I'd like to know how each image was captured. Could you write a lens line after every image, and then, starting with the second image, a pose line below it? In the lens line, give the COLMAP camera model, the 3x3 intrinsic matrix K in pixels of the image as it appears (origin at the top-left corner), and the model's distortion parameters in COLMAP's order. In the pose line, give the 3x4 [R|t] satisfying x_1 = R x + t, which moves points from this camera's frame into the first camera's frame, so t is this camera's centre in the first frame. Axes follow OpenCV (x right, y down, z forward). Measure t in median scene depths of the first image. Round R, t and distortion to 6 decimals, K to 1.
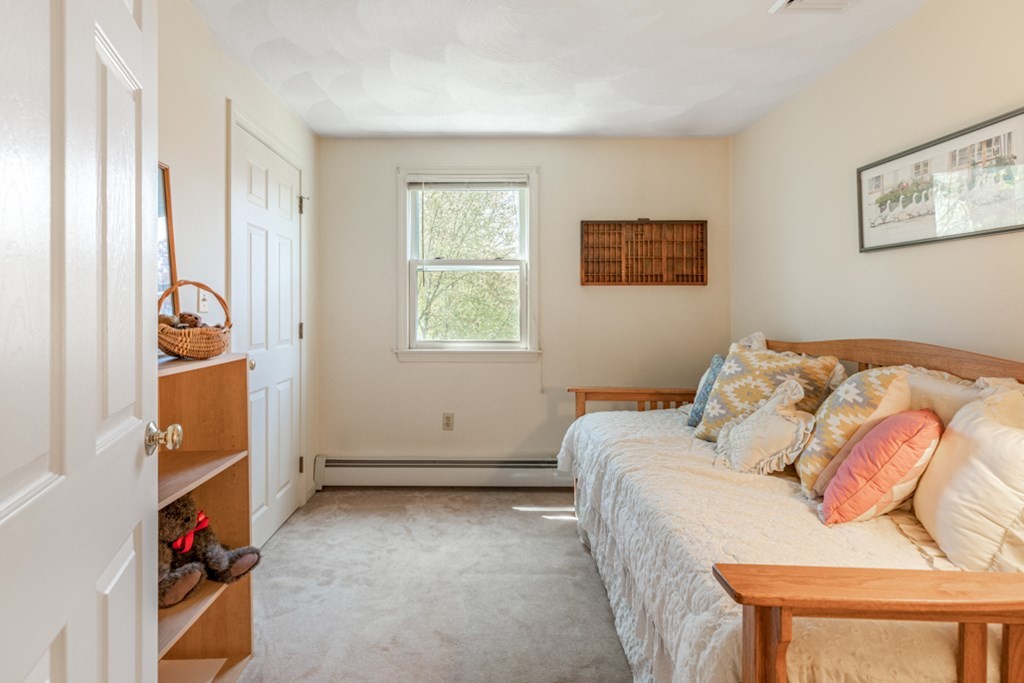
lens RADIAL K [[461.4, 0, 508.9], [0, 461.4, 311.1], [0, 0, 1]] dist [0.002582, 0.000073]
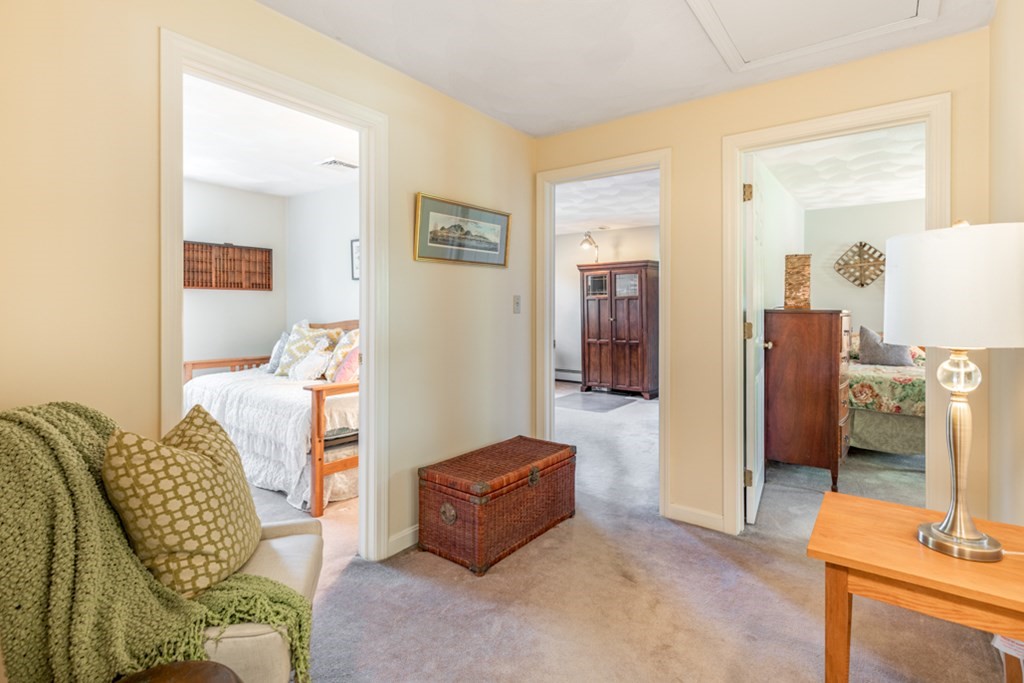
lens RADIAL K [[494.6, 0, 520.4], [0, 494.6, 311.8], [0, 0, 1]] dist [-0.001258, -0.000144]
pose [[0.589394, -0.006106, 0.807823, -0.625780], [-0.003592, 0.999942, 0.010179, -0.007156], [-0.807838, -0.008902, 0.589337, -0.973352]]
